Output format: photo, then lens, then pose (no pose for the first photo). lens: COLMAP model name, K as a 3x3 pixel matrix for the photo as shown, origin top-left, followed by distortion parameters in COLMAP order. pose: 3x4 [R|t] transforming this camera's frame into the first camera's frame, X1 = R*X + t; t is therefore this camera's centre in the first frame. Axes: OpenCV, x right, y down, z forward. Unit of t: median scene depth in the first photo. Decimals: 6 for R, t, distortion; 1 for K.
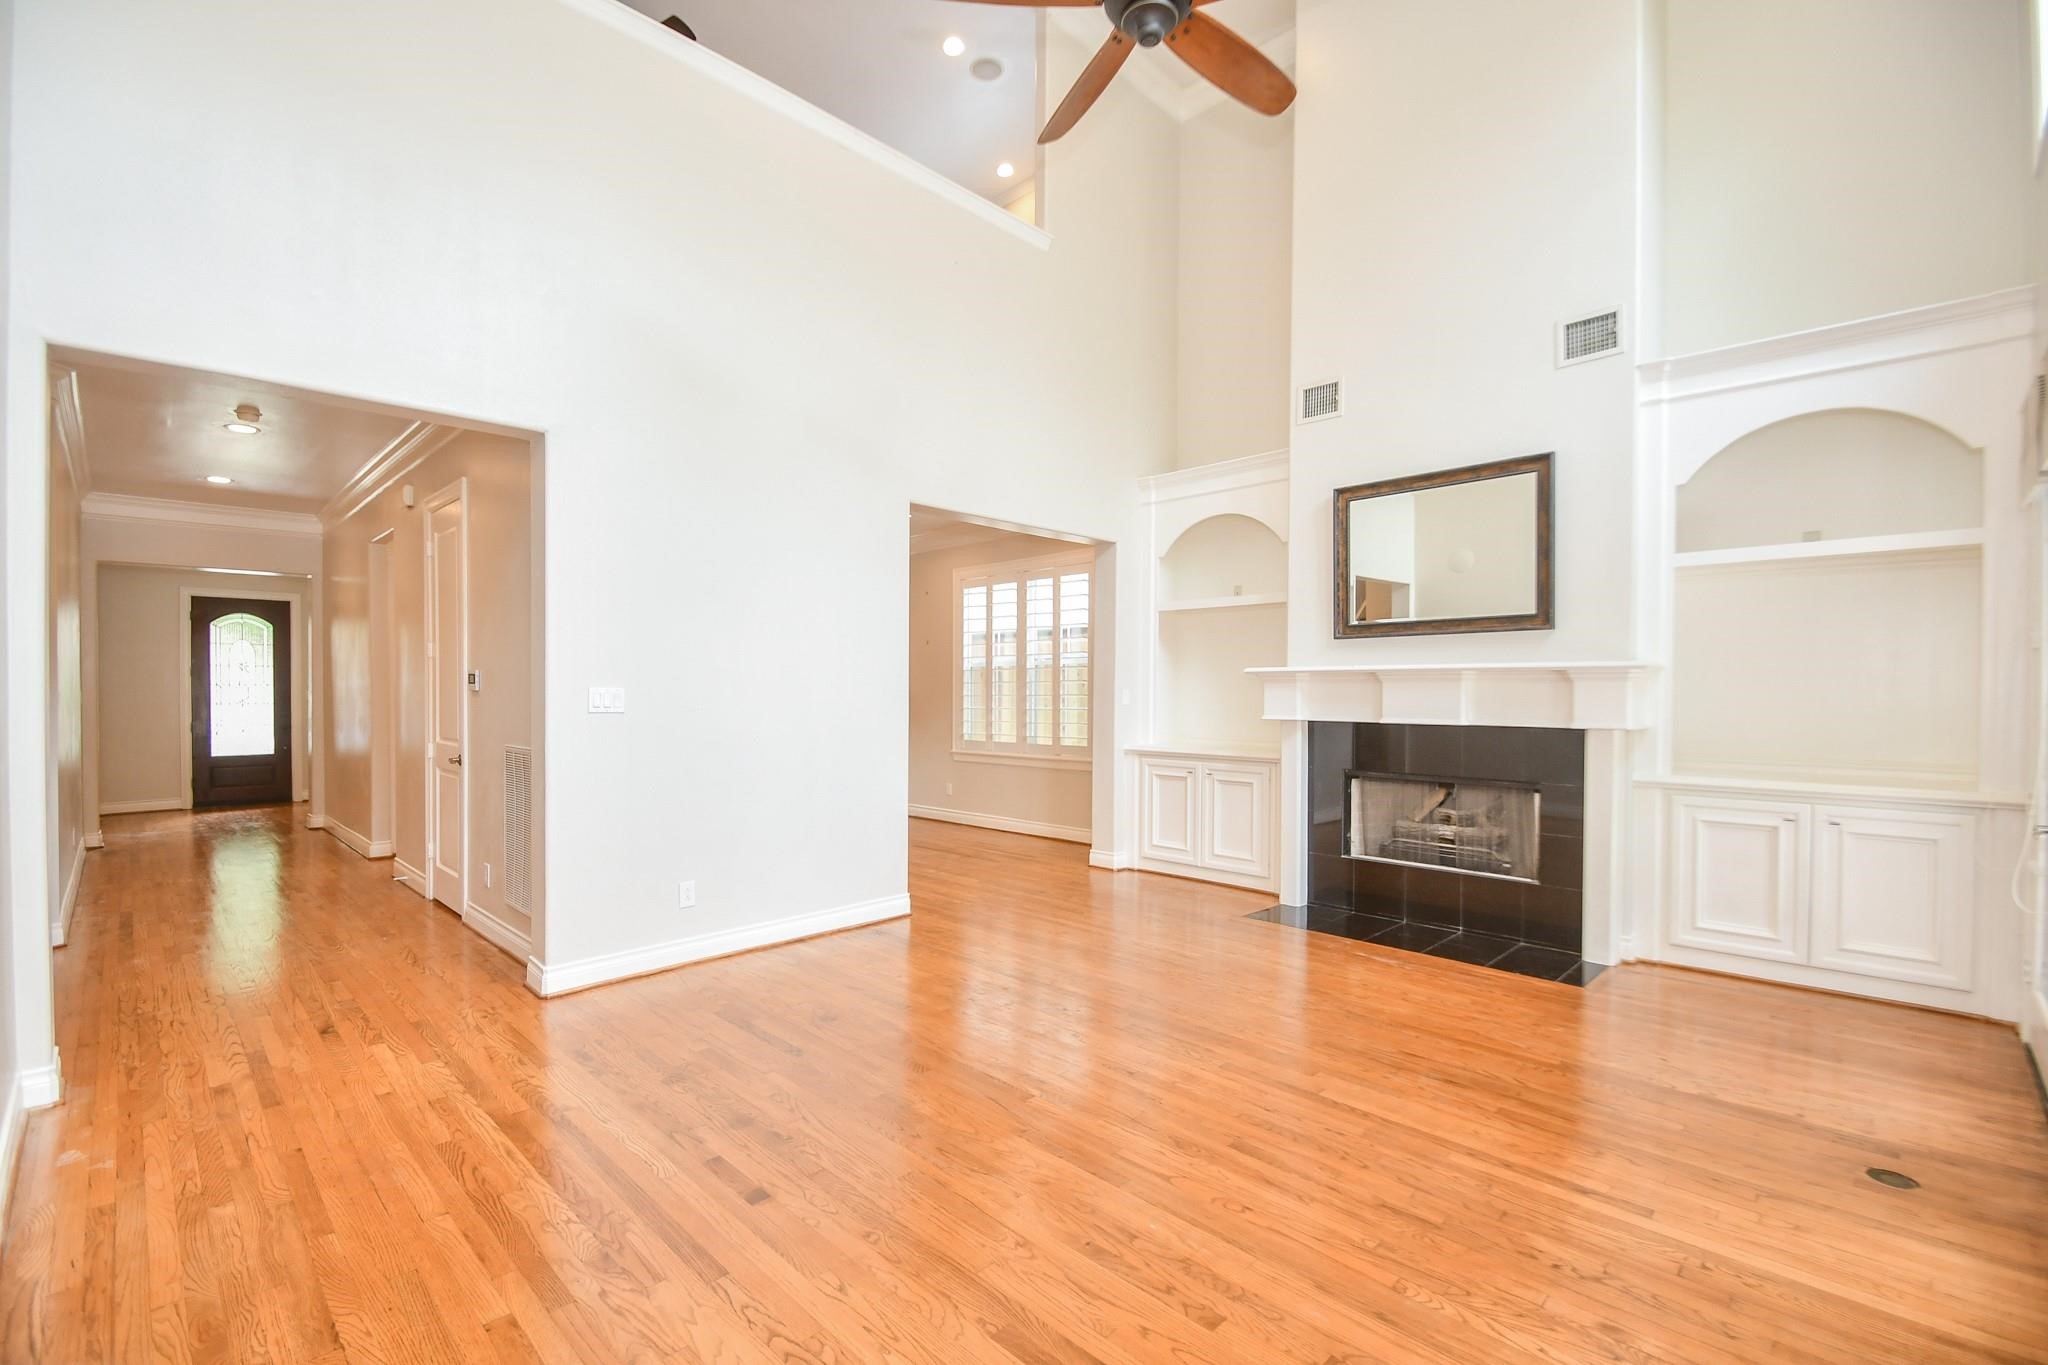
lens RADIAL K [[903.3, 0, 1024.0], [0, 903.3, 682.5], [0, 0, 1]] dist [-0.000778, -0.000319]
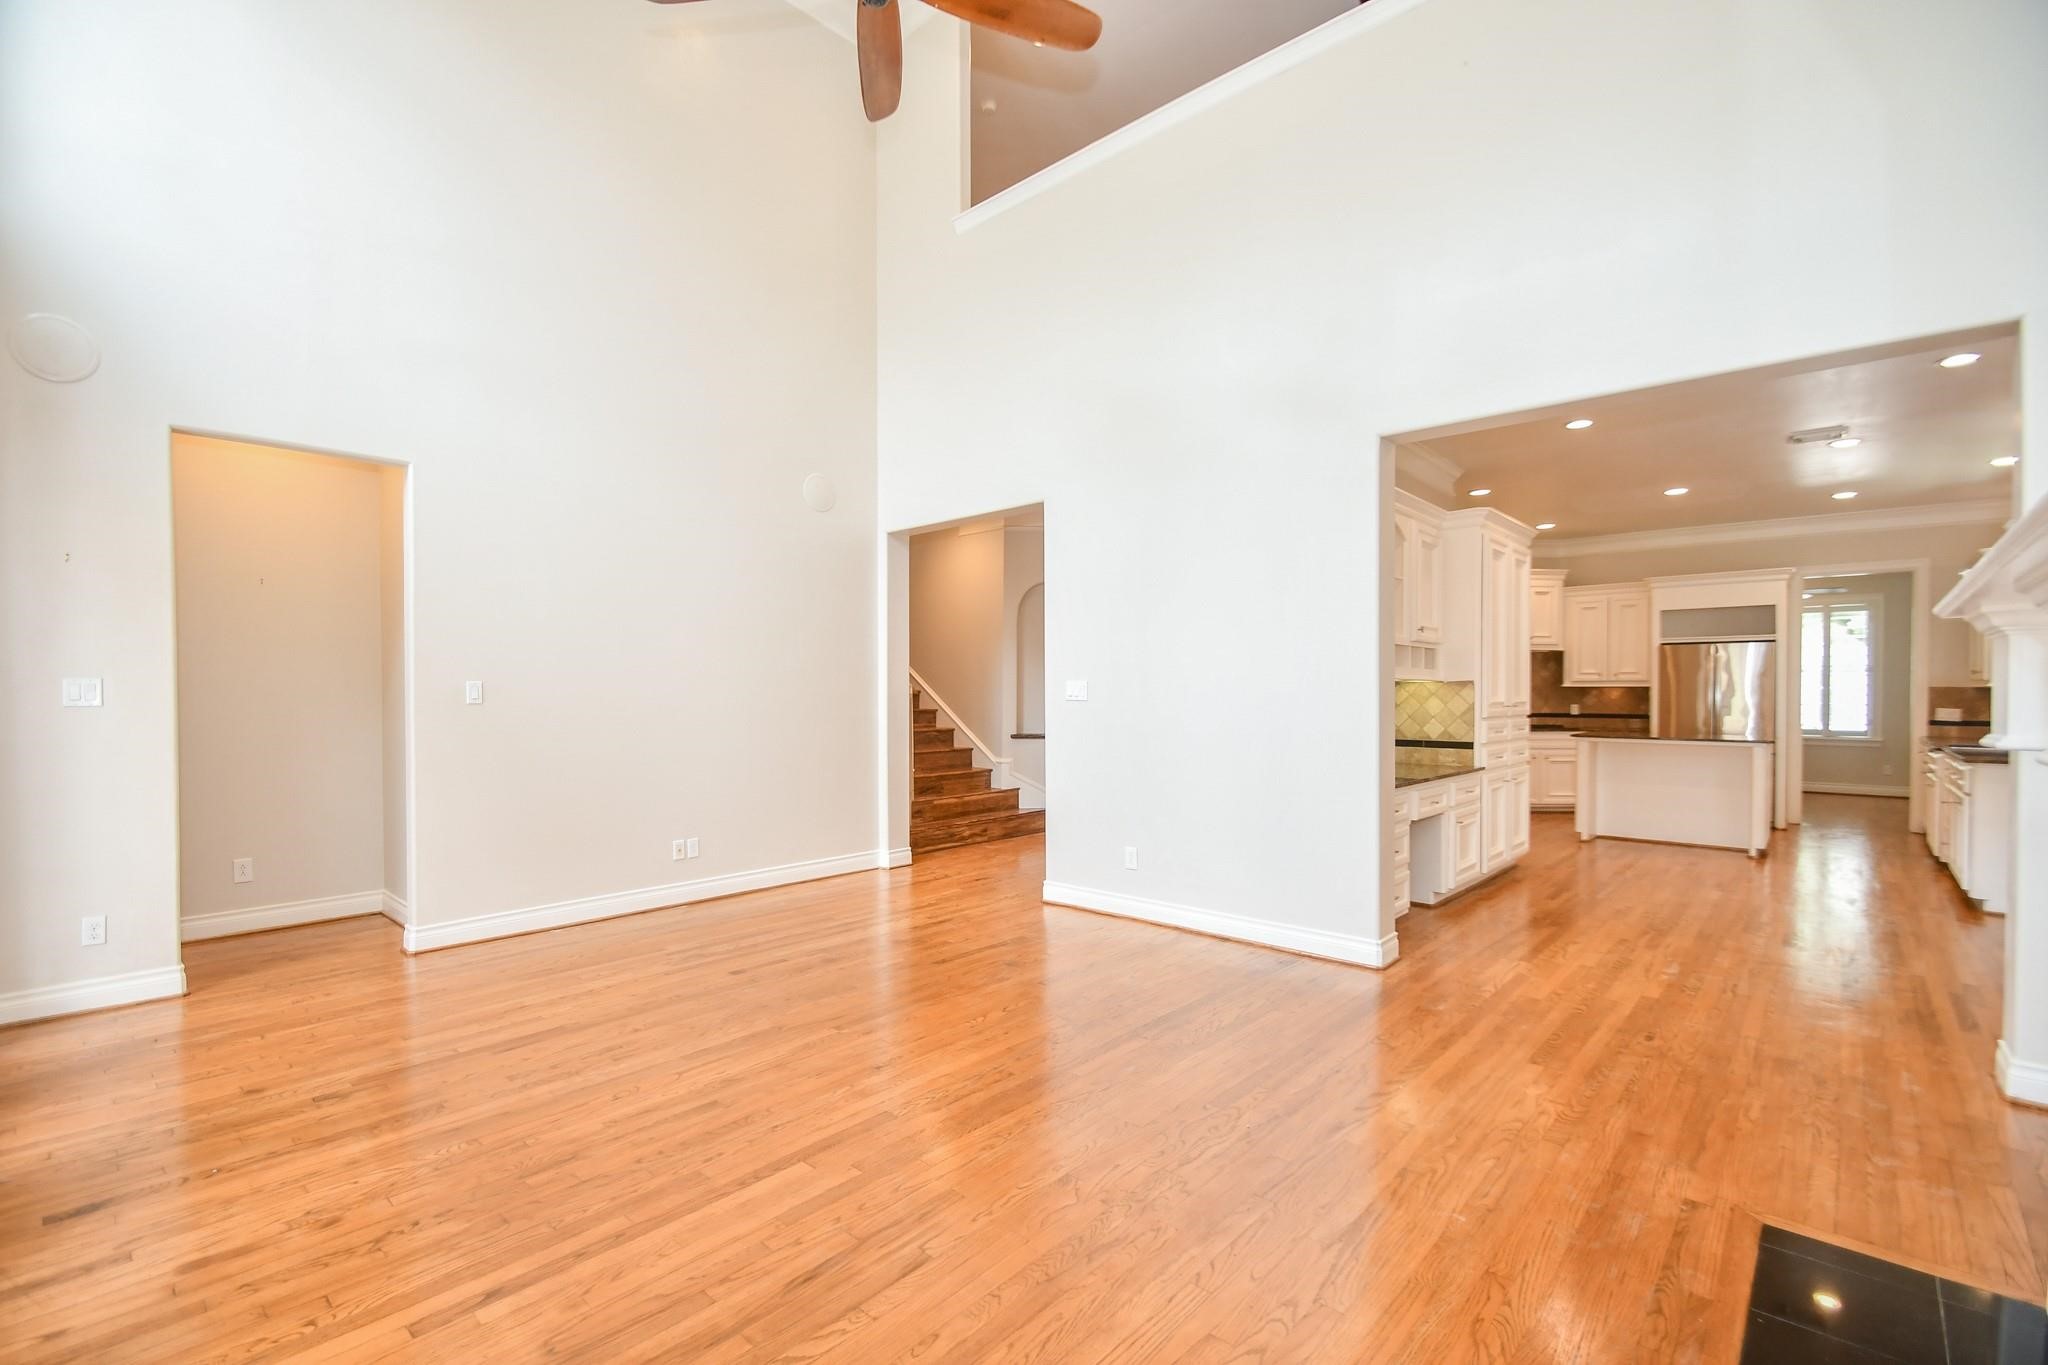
lens RADIAL K [[960.9, 0, 1024.0], [0, 960.9, 682.5], [0, 0, 1]] dist [0.003853, 0.000117]
pose [[0.009549, -0.011014, -0.999894, 1.120582], [0.006876, 0.999916, -0.010949, 0.029016], [0.999931, -0.006771, 0.009624, 1.109898]]
